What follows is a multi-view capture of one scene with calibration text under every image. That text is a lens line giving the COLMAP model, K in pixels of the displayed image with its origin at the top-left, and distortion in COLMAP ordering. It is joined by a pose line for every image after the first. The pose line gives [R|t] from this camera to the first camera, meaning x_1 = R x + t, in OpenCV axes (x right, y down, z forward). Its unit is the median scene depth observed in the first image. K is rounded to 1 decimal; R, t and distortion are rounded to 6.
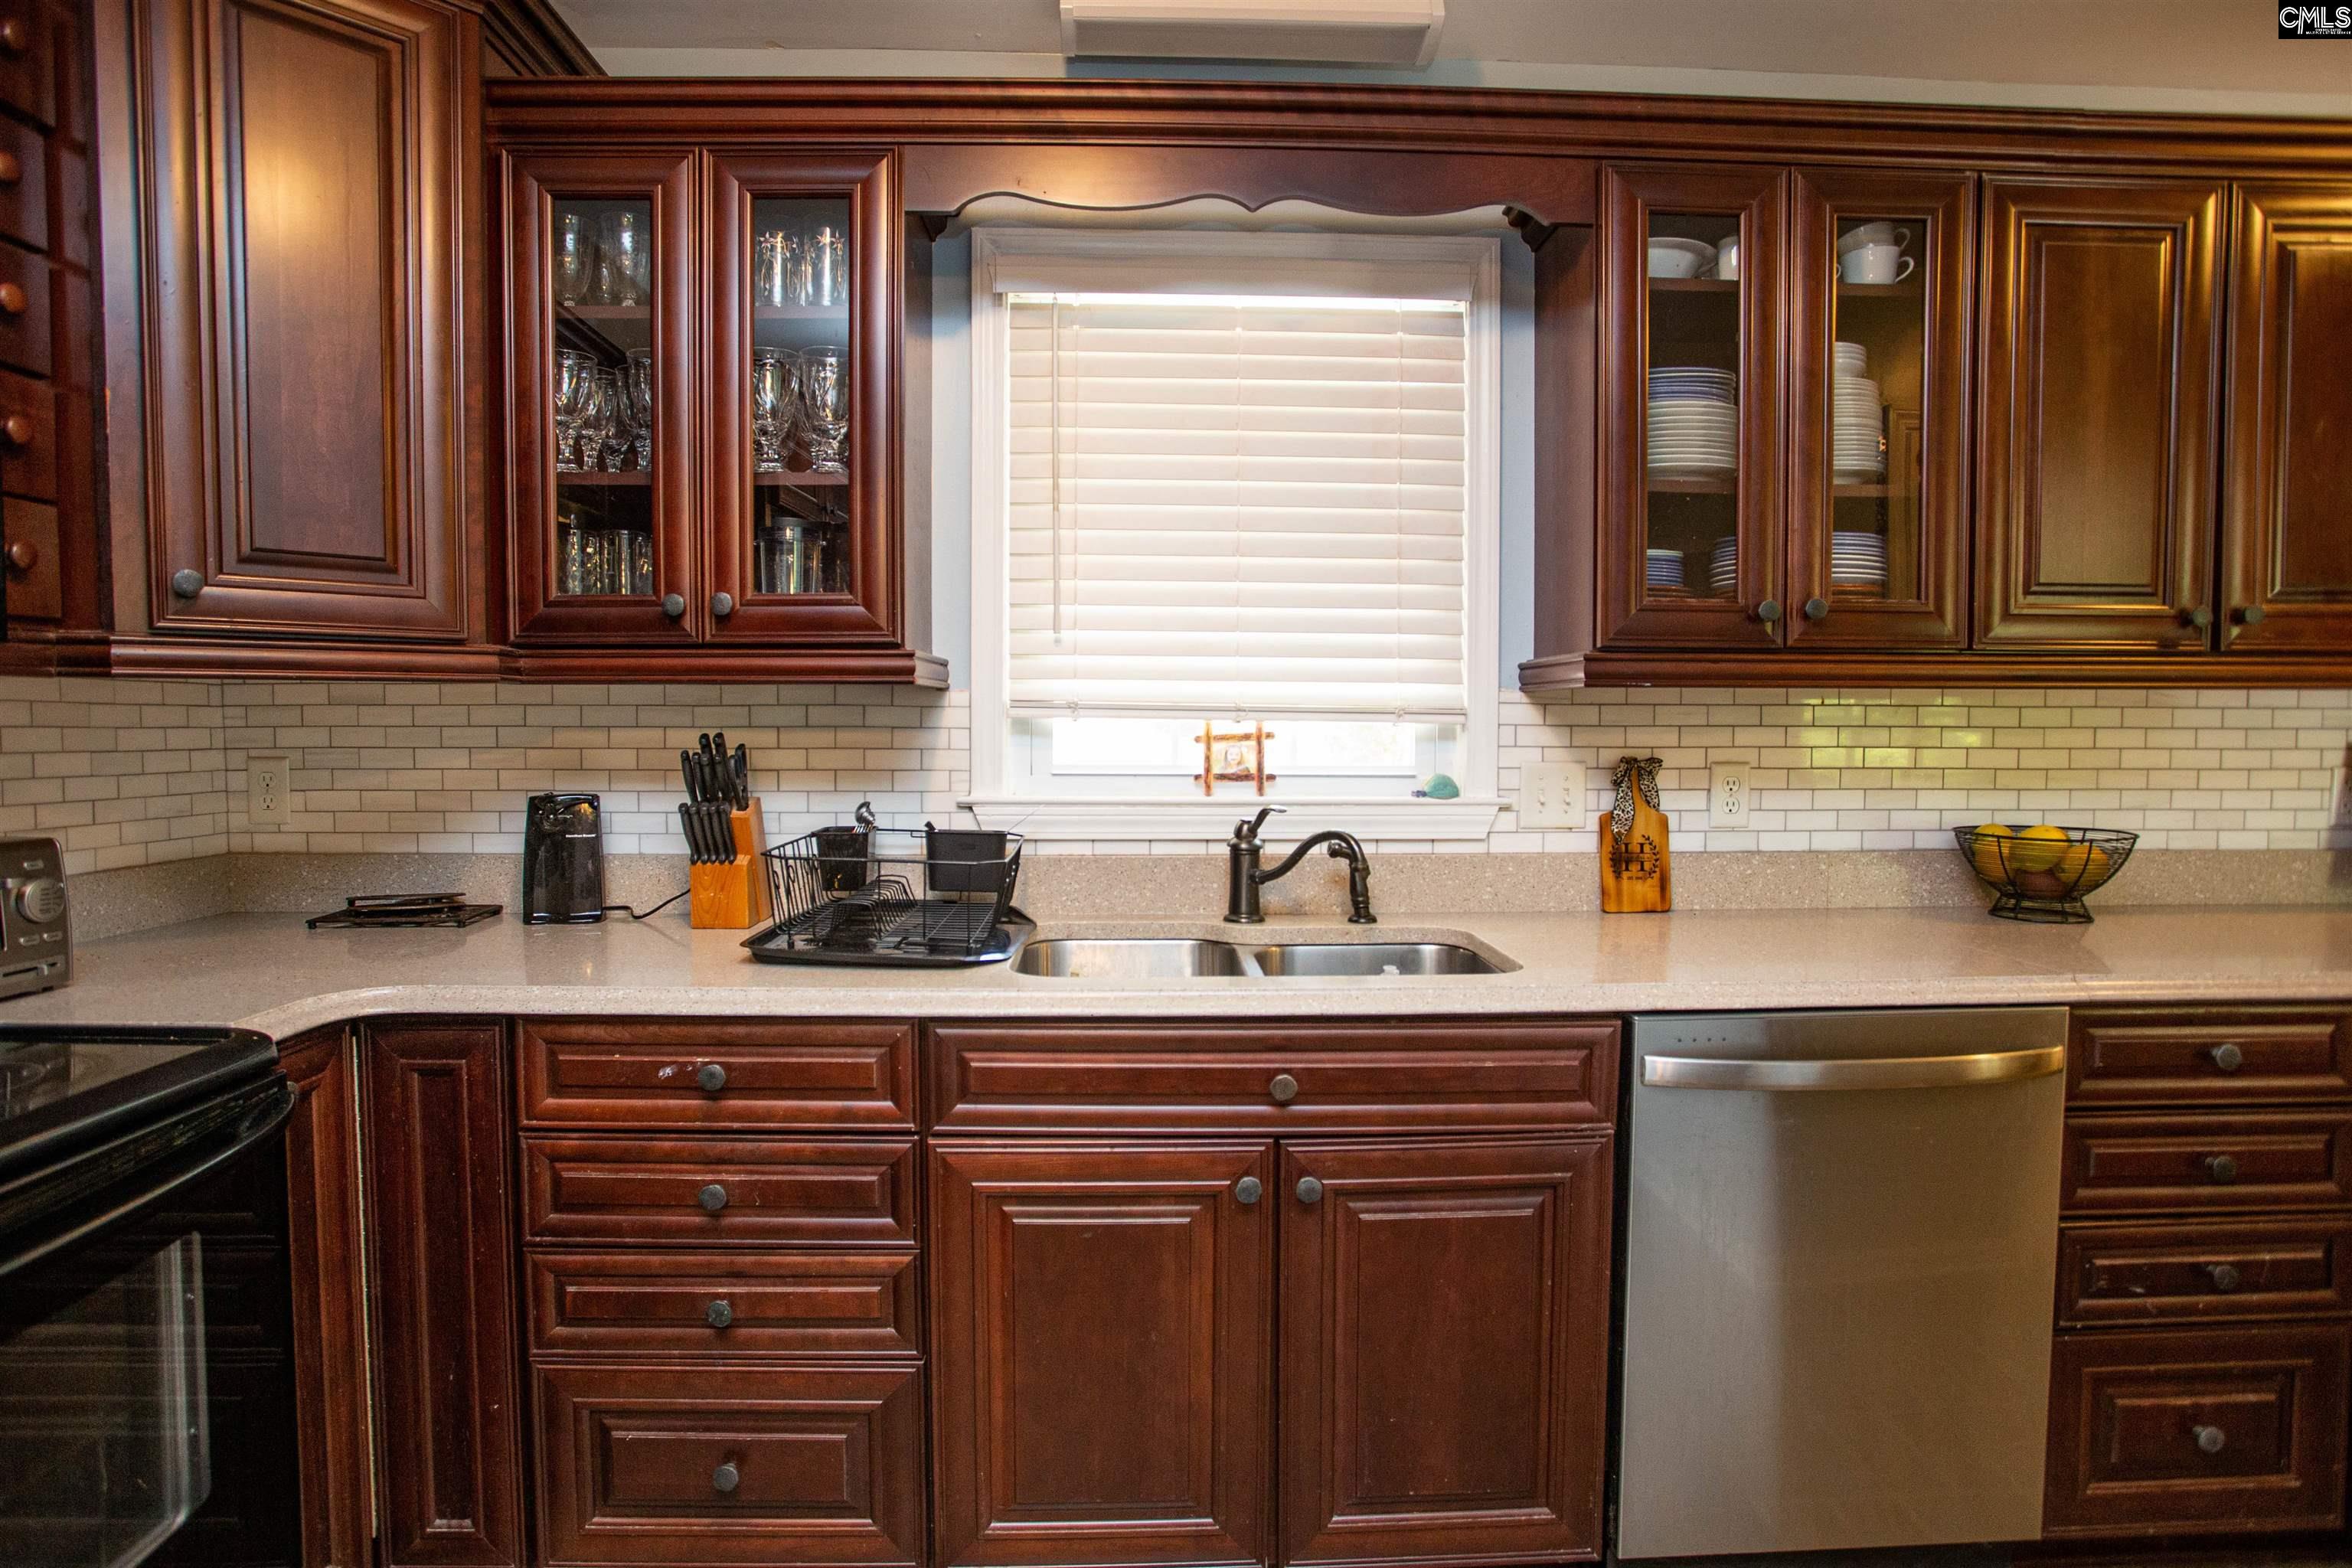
lens RADIAL K [[1236.2, 0, 1177.8], [0, 1236.2, 777.5], [0, 0, 1]] dist [-0.073537, 0.033632]
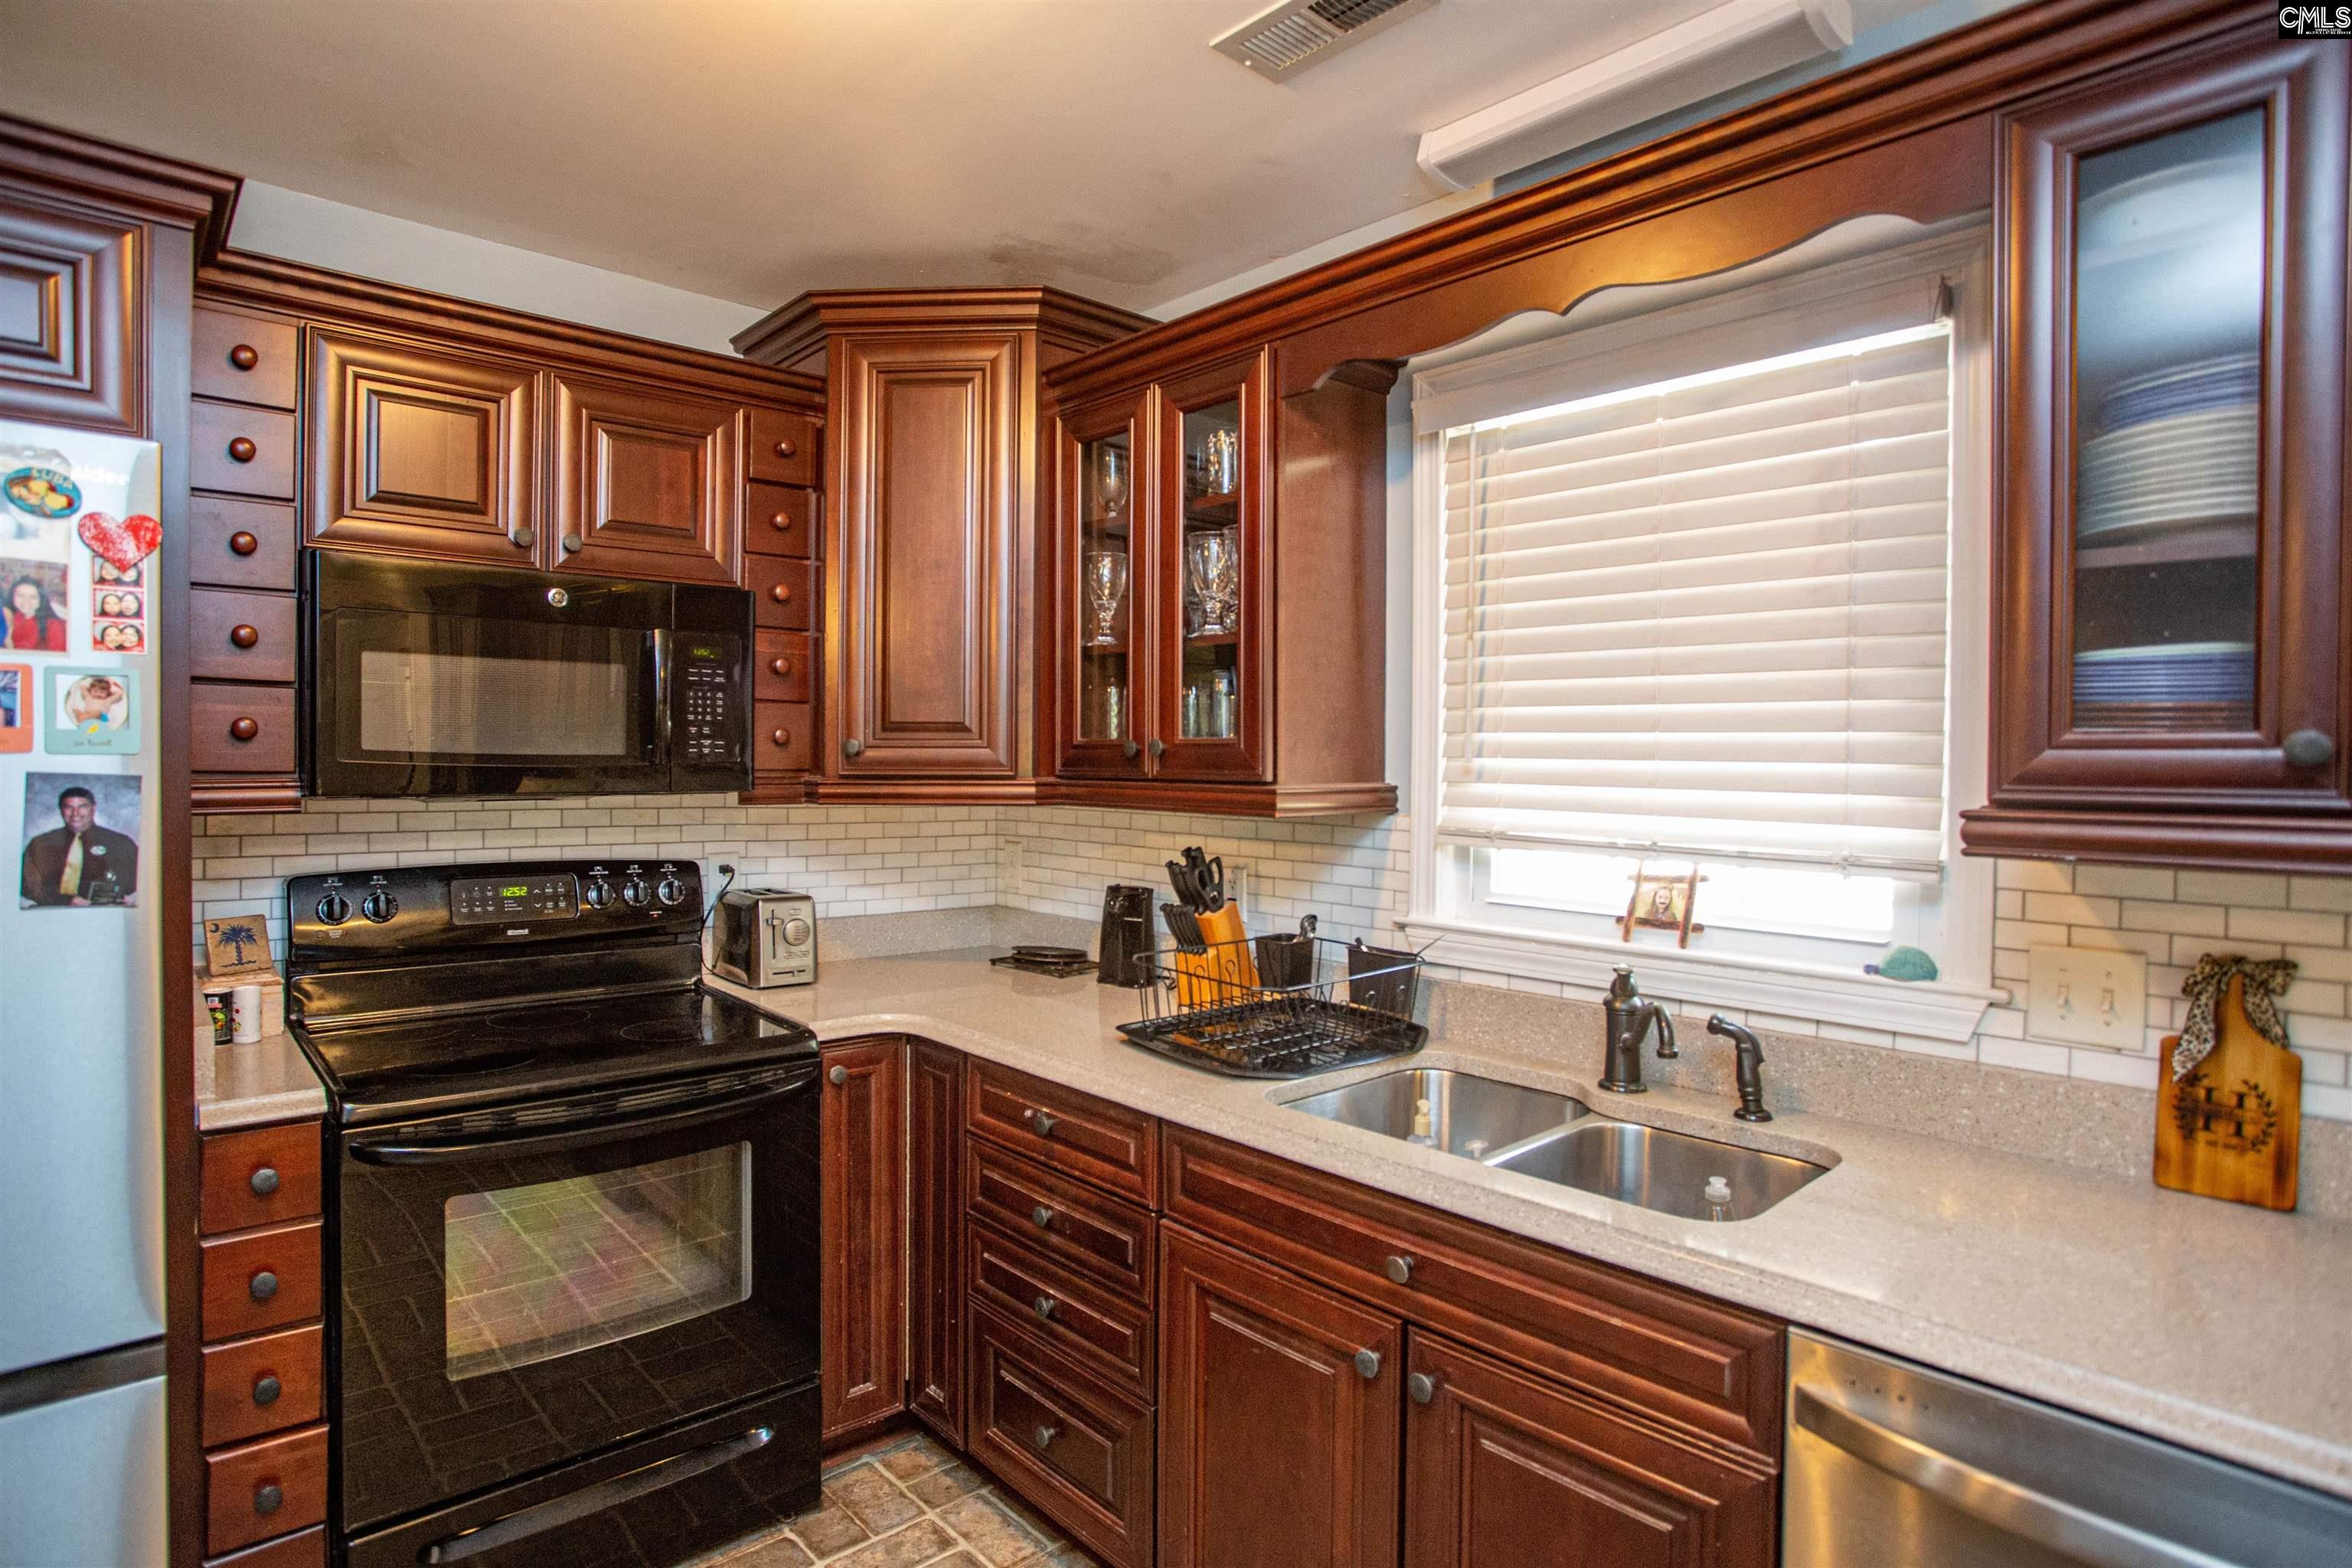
lens RADIAL K [[1236.2, 0, 1177.8], [0, 1236.2, 777.5], [0, 0, 1]] dist [-0.073537, 0.033632]
pose [[0.645022, 0.015986, -0.763997, 0.500355], [-0.042524, 0.998983, -0.014999, -0.078536], [0.762980, 0.042163, 0.645046, 0.175028]]
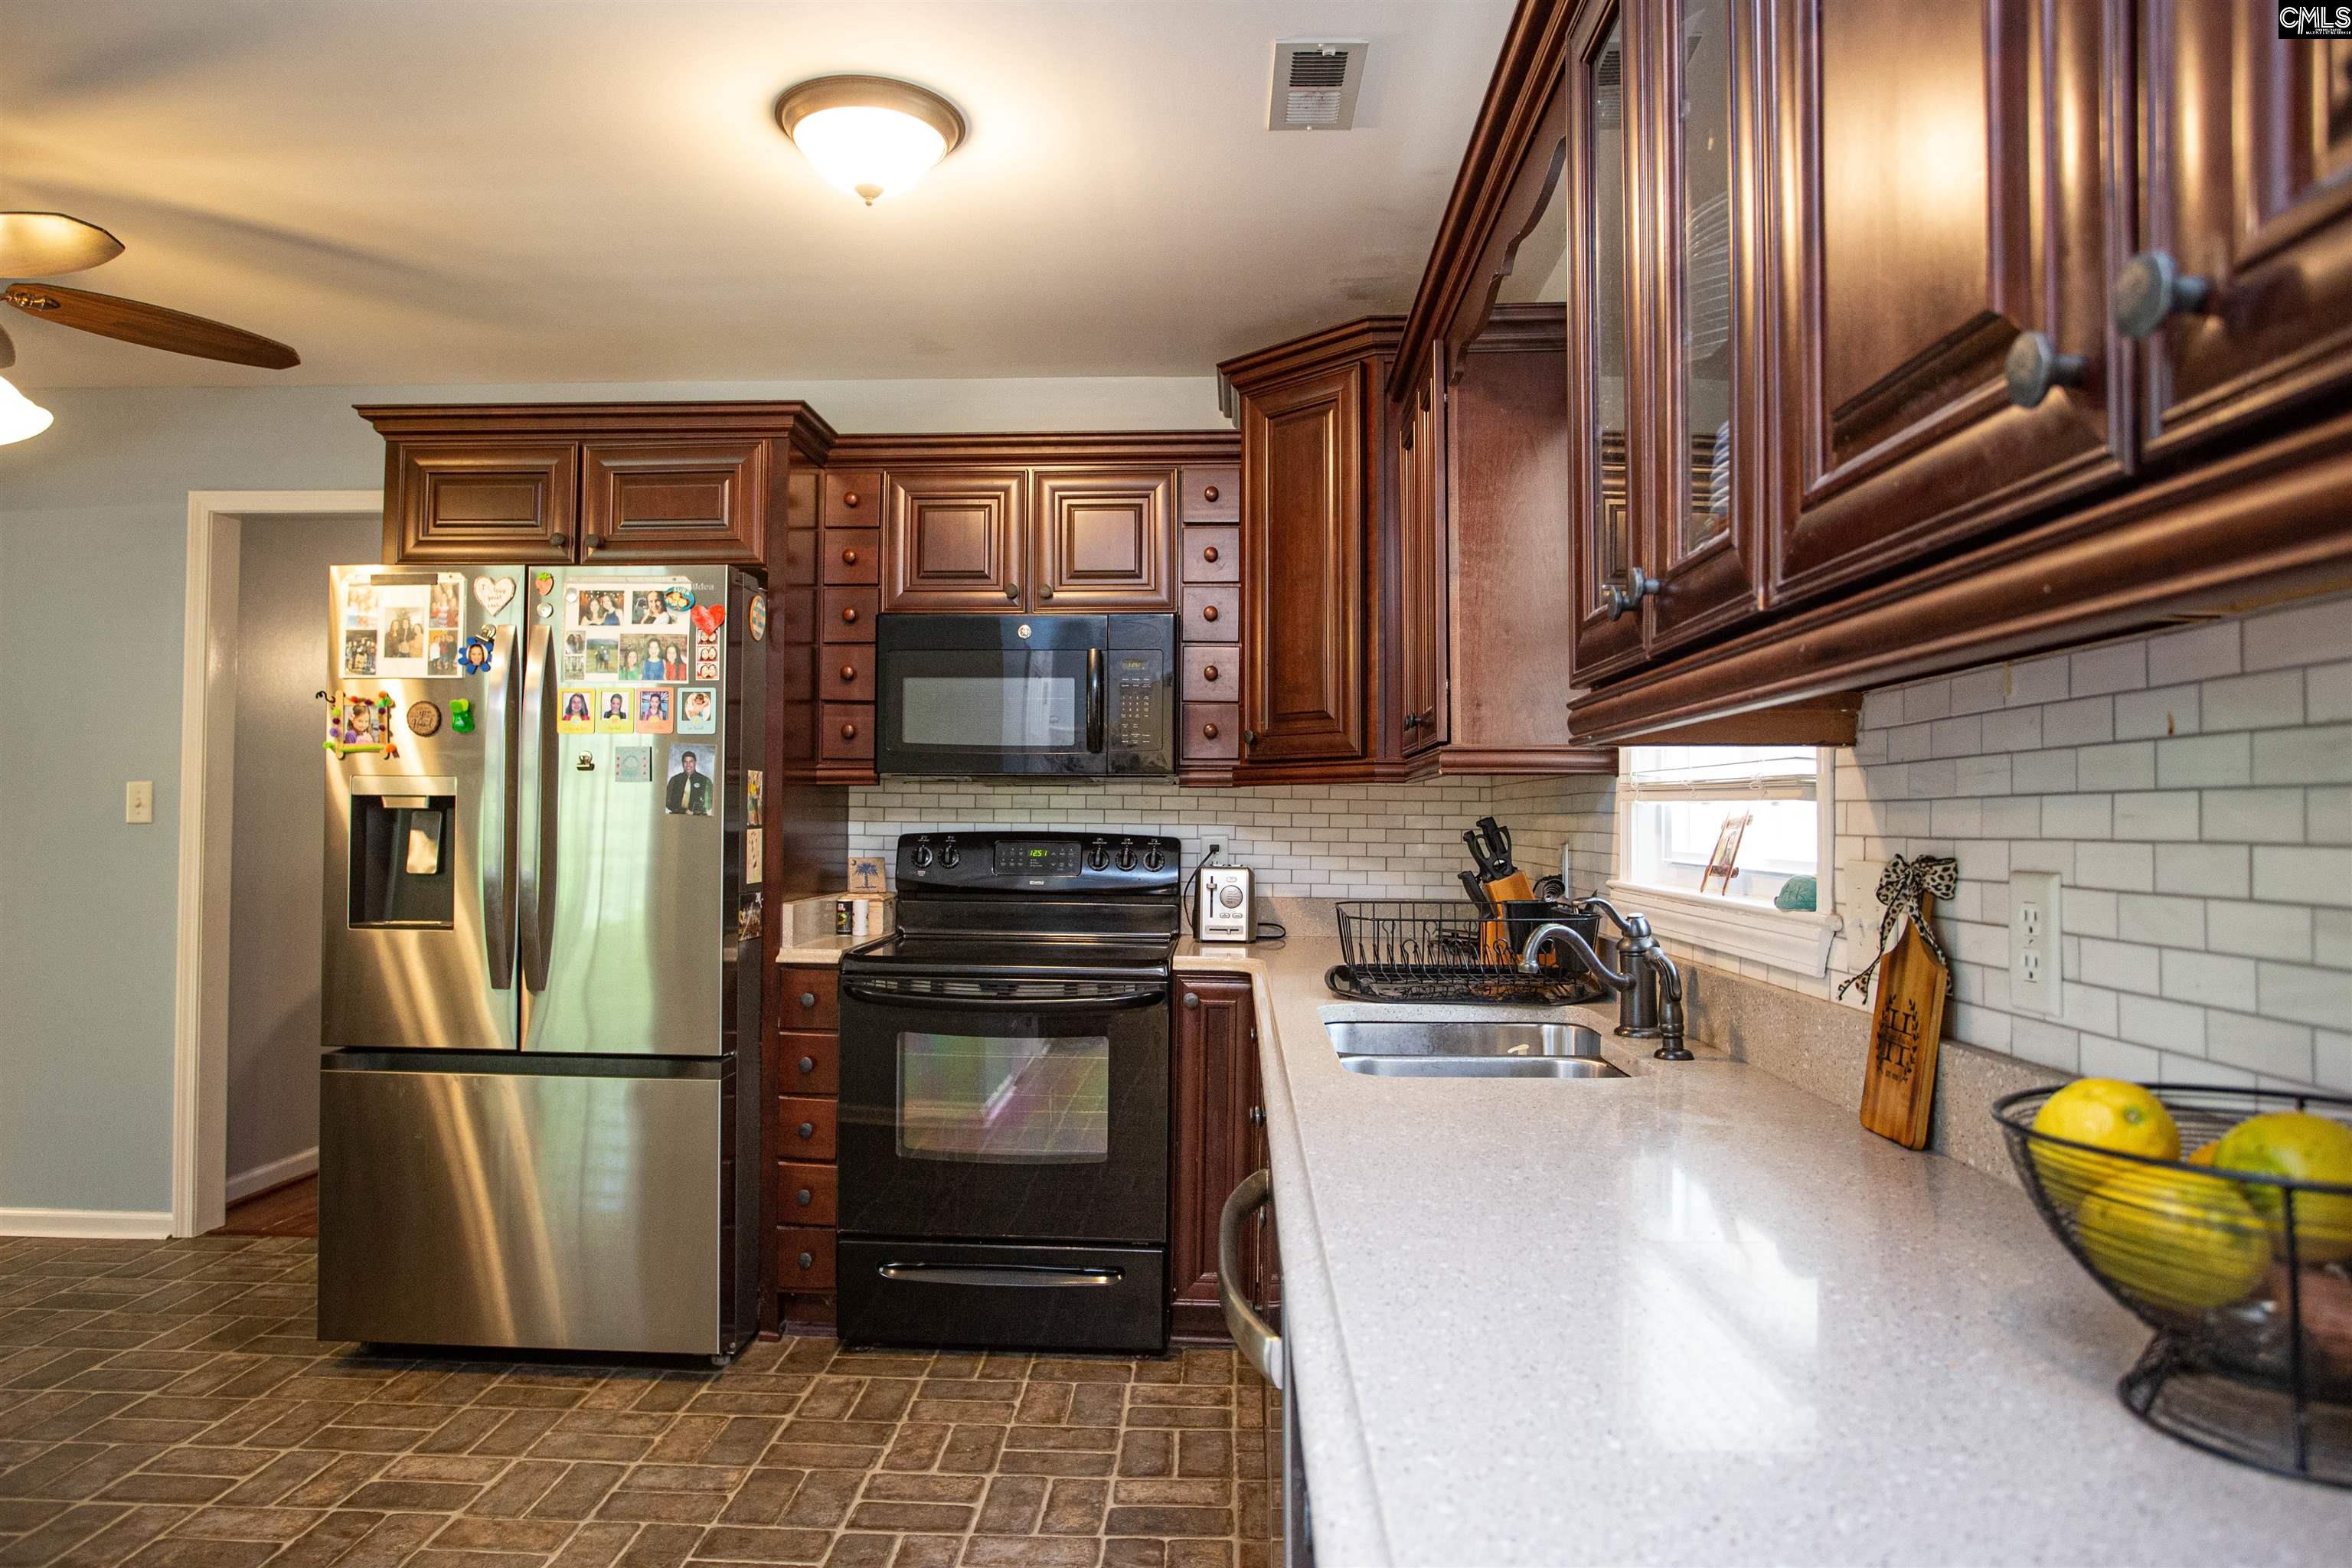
lens RADIAL K [[1514.7, 0, 1163.9], [0, 1514.7, 785.5], [0, 0, 1]] dist [-0.021018, 0.001977]
pose [[-0.087902, -0.025966, -0.995791, 1.095125], [-0.050958, 0.998469, -0.021538, -0.017326], [0.994825, 0.048851, -0.089091, 0.732724]]
